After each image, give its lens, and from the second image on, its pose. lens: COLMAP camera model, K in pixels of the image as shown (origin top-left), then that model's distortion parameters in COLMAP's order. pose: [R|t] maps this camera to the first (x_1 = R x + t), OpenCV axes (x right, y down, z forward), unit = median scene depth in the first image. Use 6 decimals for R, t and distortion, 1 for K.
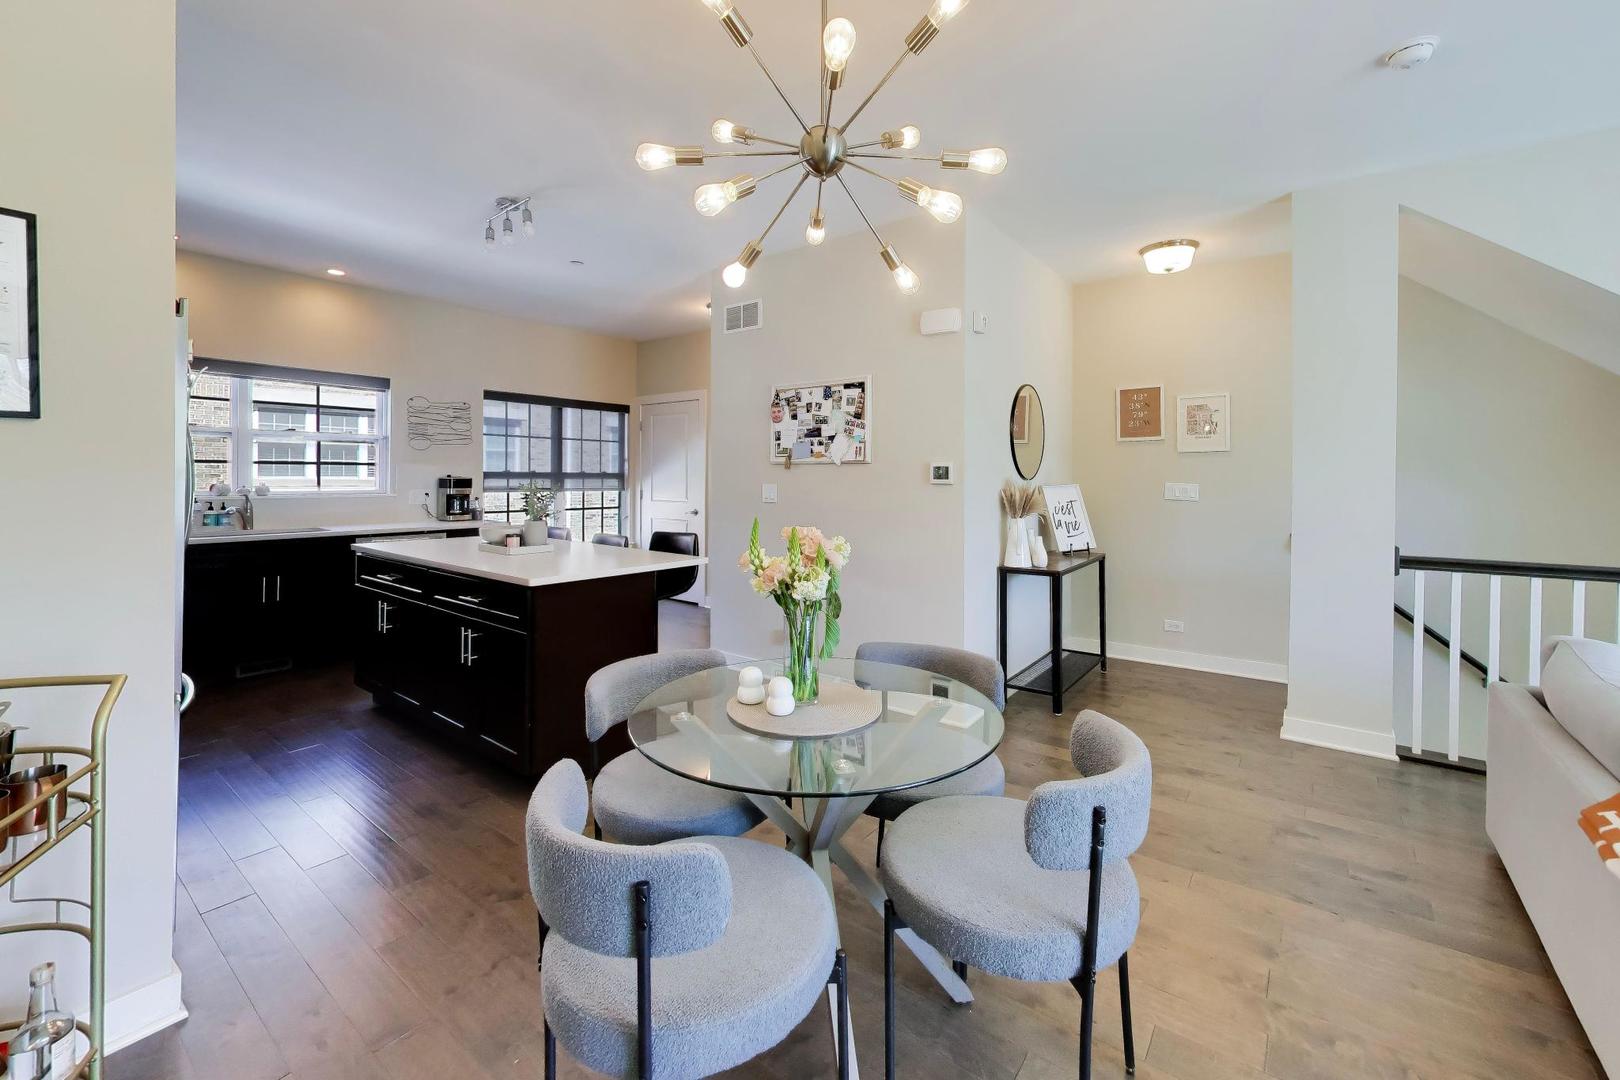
lens RADIAL K [[638.5, 0, 809.6], [0, 638.5, 478.2], [0, 0, 1]] dist [-0.001336, 0.000188]
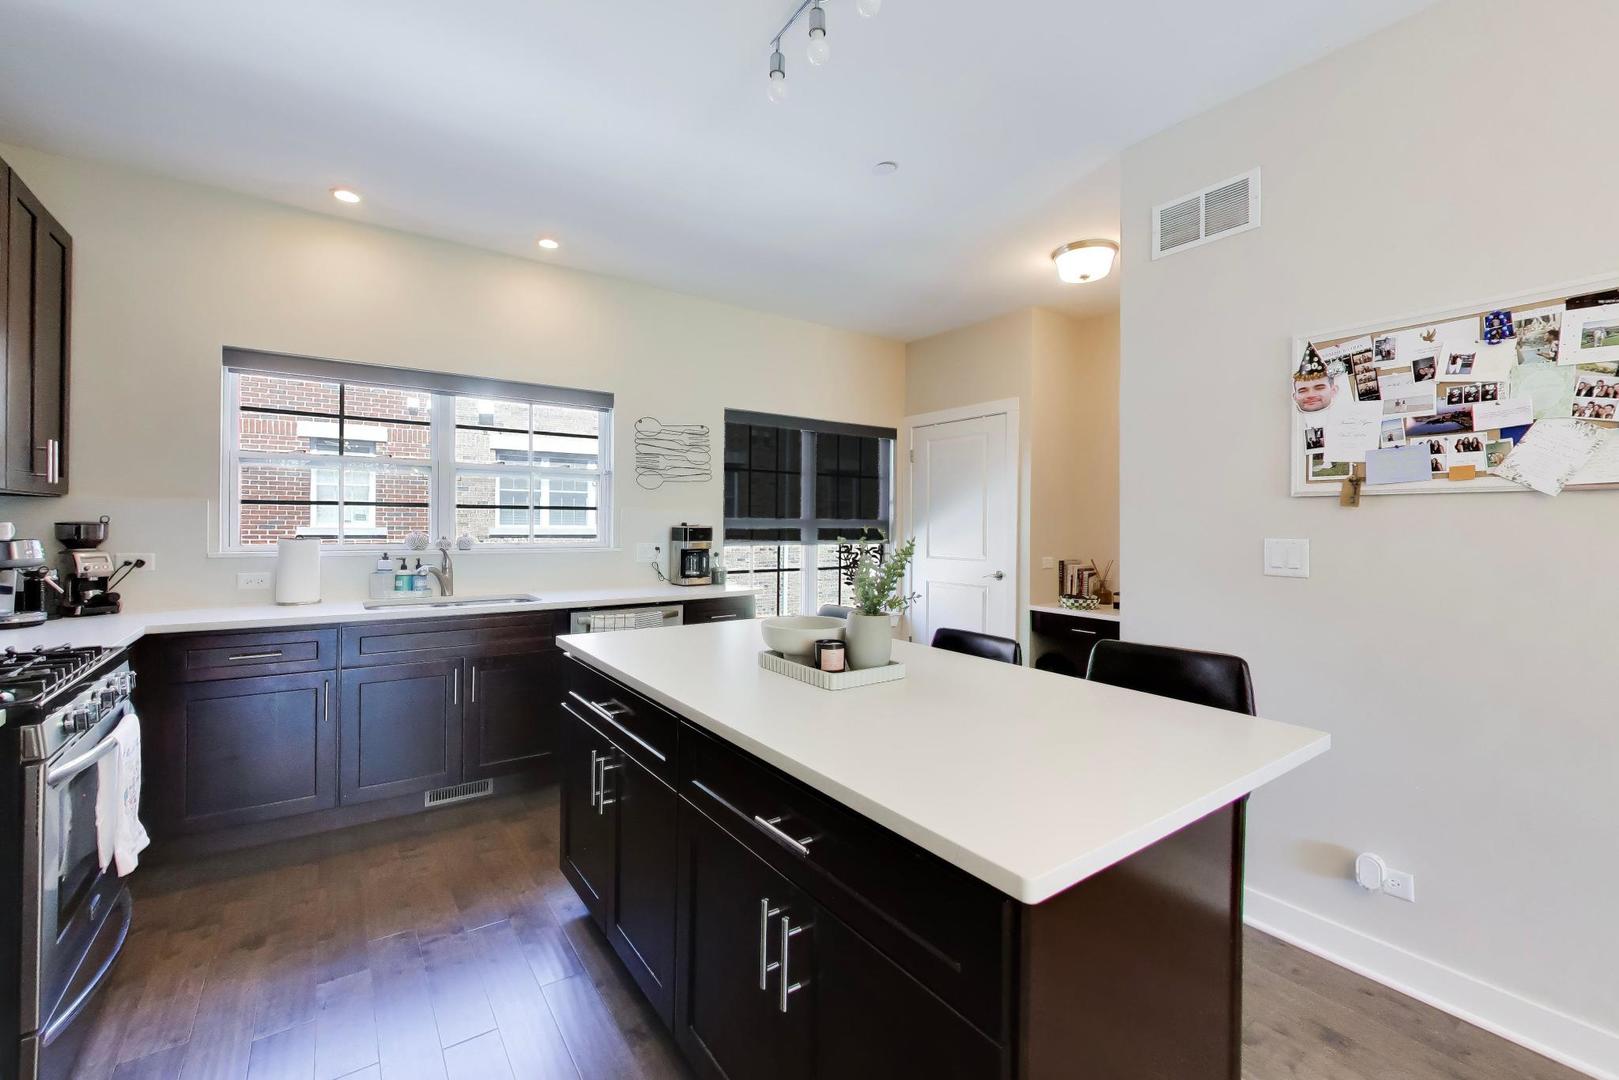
lens RADIAL K [[660.5, 0, 810.1], [0, 660.5, 520.8], [0, 0, 1]] dist [0.000929, 0.000268]
pose [[0.956190, -0.002370, -0.292739, -0.269924], [-0.000714, 0.999945, -0.010428, 0.000987], [0.292747, 0.010180, 0.956136, 0.418352]]
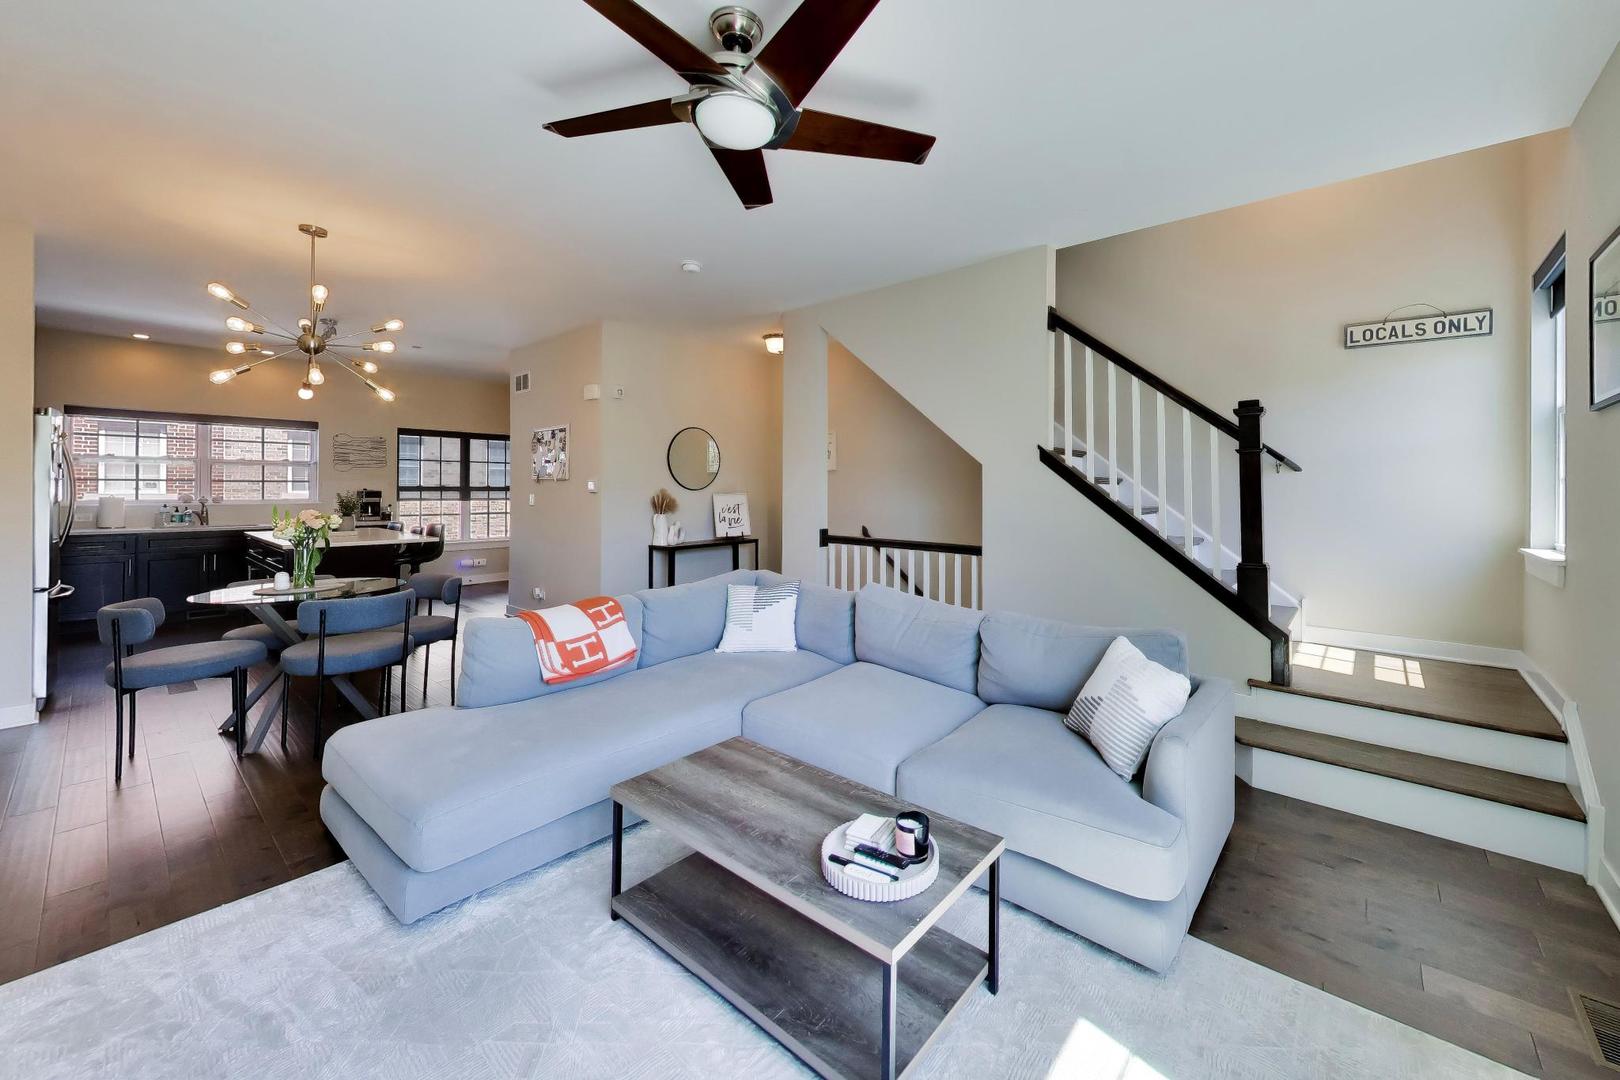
lens RADIAL K [[610.4, 0, 871.8], [0, 610.4, 493.5], [0, 0, 1]] dist [0.000131, 0.002608]
pose [[0.999582, -0.003458, -0.028719, 0.804346], [0.003526, 0.999991, 0.002306, 0.008485], [0.028711, -0.002406, 0.999585, -0.439973]]
